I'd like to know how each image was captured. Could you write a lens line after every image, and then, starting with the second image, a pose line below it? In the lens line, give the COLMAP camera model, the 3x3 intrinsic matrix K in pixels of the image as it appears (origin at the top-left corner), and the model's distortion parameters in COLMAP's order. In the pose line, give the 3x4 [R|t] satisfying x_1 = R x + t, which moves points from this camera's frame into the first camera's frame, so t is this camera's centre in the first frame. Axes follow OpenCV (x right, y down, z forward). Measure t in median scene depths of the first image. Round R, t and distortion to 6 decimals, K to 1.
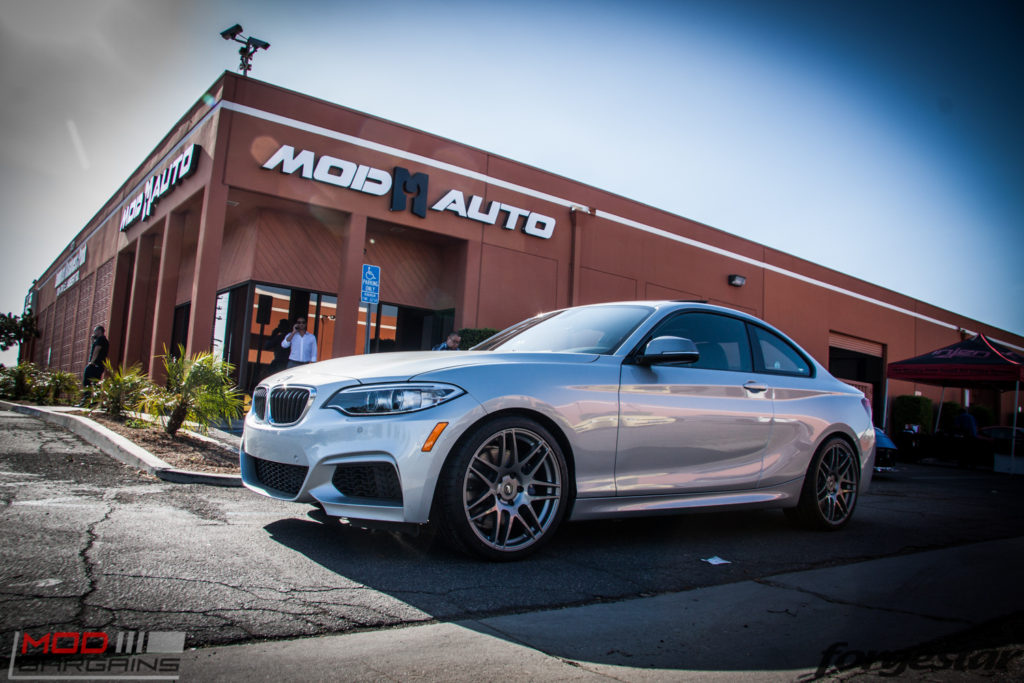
lens RADIAL K [[769.1, 0, 512.0], [0, 769.1, 341.5], [0, 0, 1]] dist [-0.168802, 0.127021]
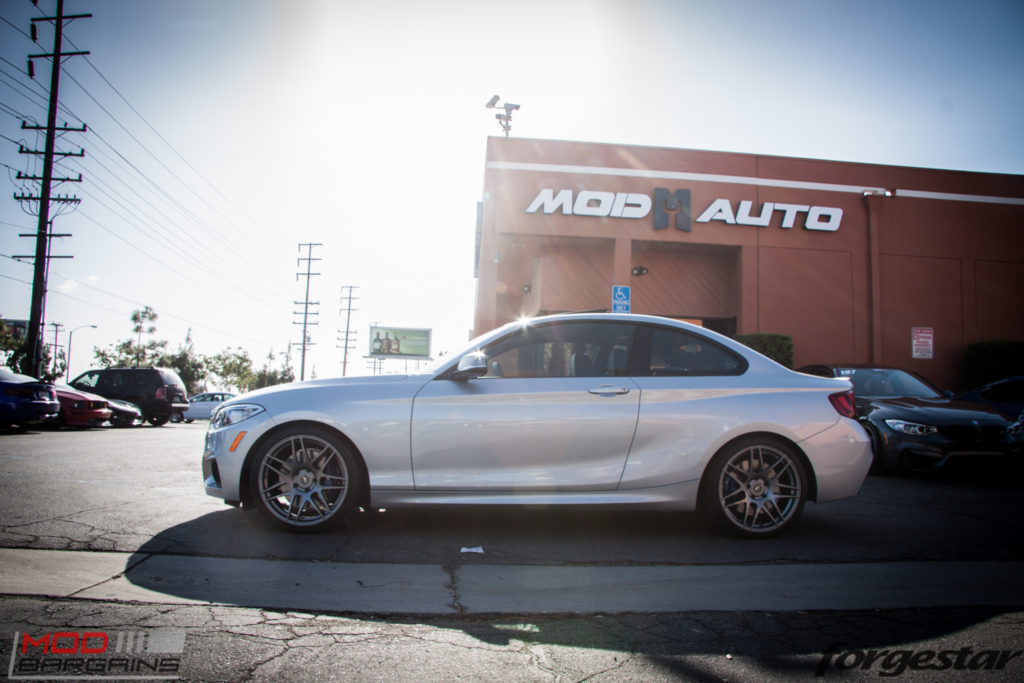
lens RADIAL K [[758.7, 0, 512.0], [0, 758.7, 341.5], [0, 0, 1]] dist [-0.181437, 0.117744]
pose [[0.832629, -0.090391, -0.546405, 0.376083], [0.081918, 0.995840, -0.039912, 0.011264], [0.547739, -0.011529, 0.836570, 0.036391]]
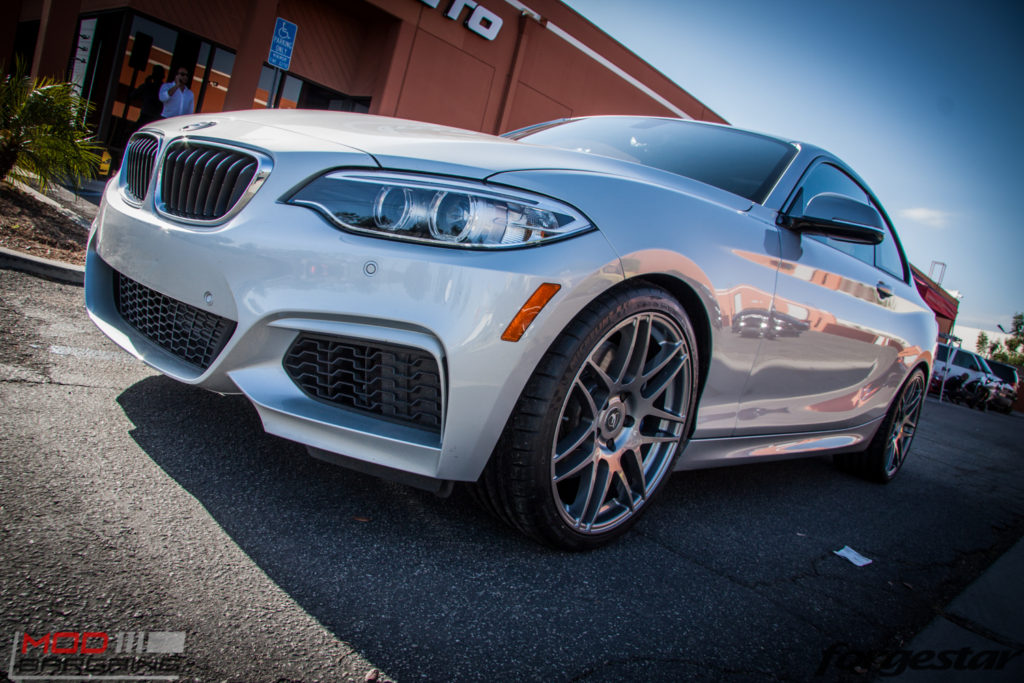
lens RADIAL K [[769.1, 0, 512.0], [0, 769.1, 341.5], [0, 0, 1]] dist [-0.168802, 0.127021]
pose [[0.967378, 0.166954, 0.190543, -0.066346], [-0.206389, 0.955541, 0.210583, 0.015281], [-0.146914, -0.243039, 0.958826, 0.183971]]
